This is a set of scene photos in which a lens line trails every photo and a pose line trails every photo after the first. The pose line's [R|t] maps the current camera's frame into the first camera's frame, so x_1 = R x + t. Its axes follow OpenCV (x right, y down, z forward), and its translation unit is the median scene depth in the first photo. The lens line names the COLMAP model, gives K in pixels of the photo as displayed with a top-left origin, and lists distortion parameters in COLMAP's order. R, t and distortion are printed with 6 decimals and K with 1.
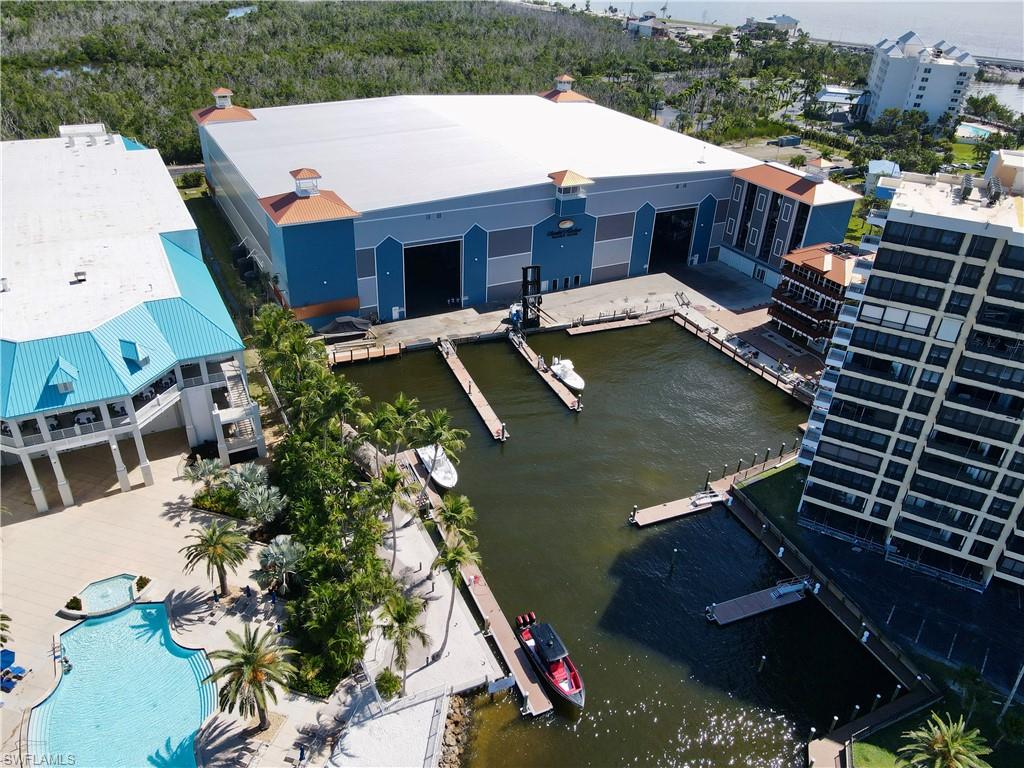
lens RADIAL K [[734.4, 0, 512.0], [0, 734.4, 384.0], [0, 0, 1]] dist [-0.001253, 0.008175]
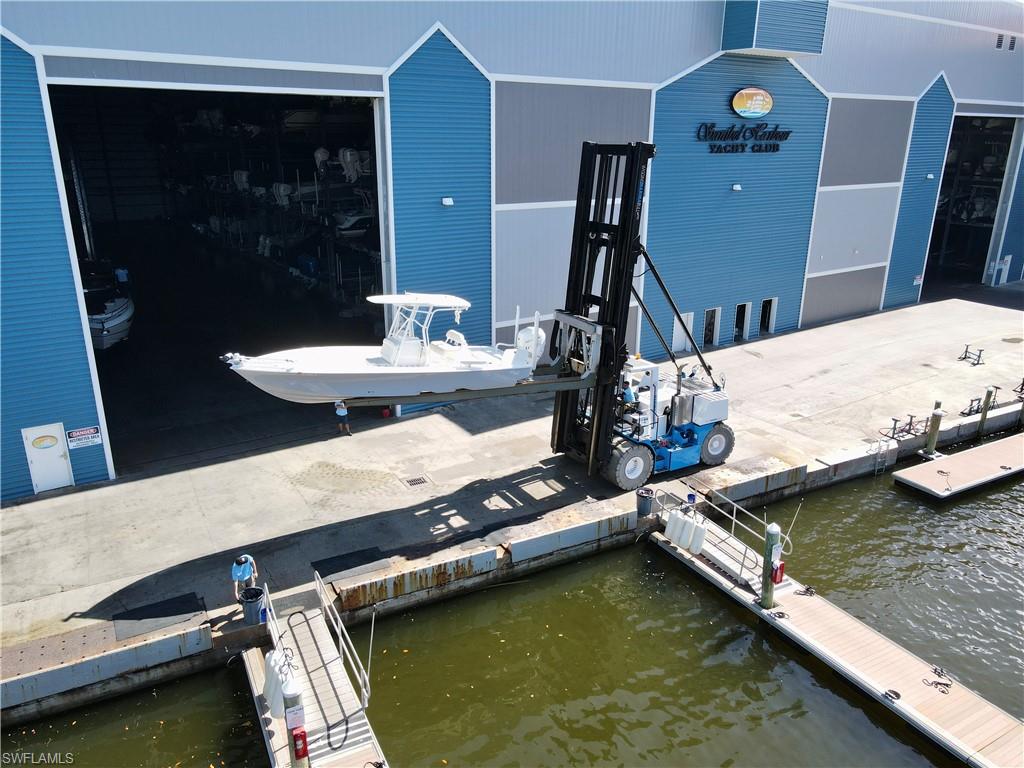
lens RADIAL K [[738.3, 0, 516.1], [0, 738.3, 387.5], [0, 0, 1]] dist [-0.007575, 0.033343]
pose [[0.992797, -0.068337, 0.098407, -0.053839], [0.087423, 0.974845, -0.205022, -0.062906], [-0.081921, 0.212149, 0.973798, 0.781278]]
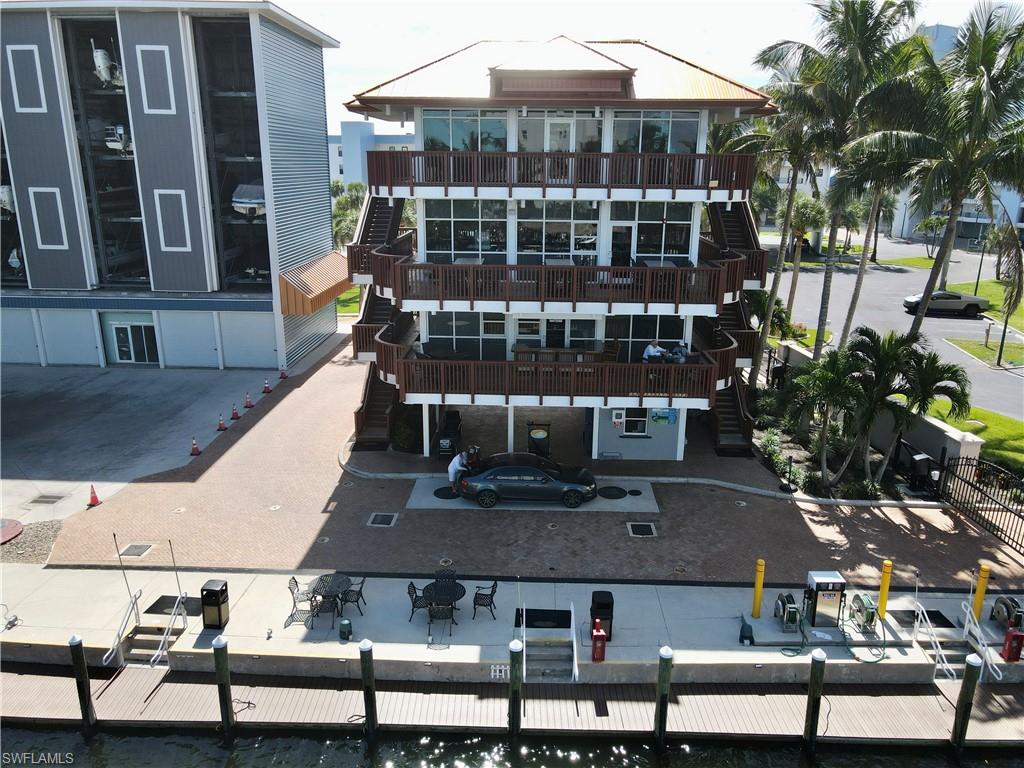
lens RADIAL K [[782.4, 0, 512.0], [0, 782.4, 384.0], [0, 0, 1]] dist [0.001064, 0.006457]
pose [[0.494893, -0.269354, 0.826154, 0.187652], [0.454698, 0.890465, 0.017943, -0.086440], [-0.740494, 0.366770, 0.563159, 0.834259]]
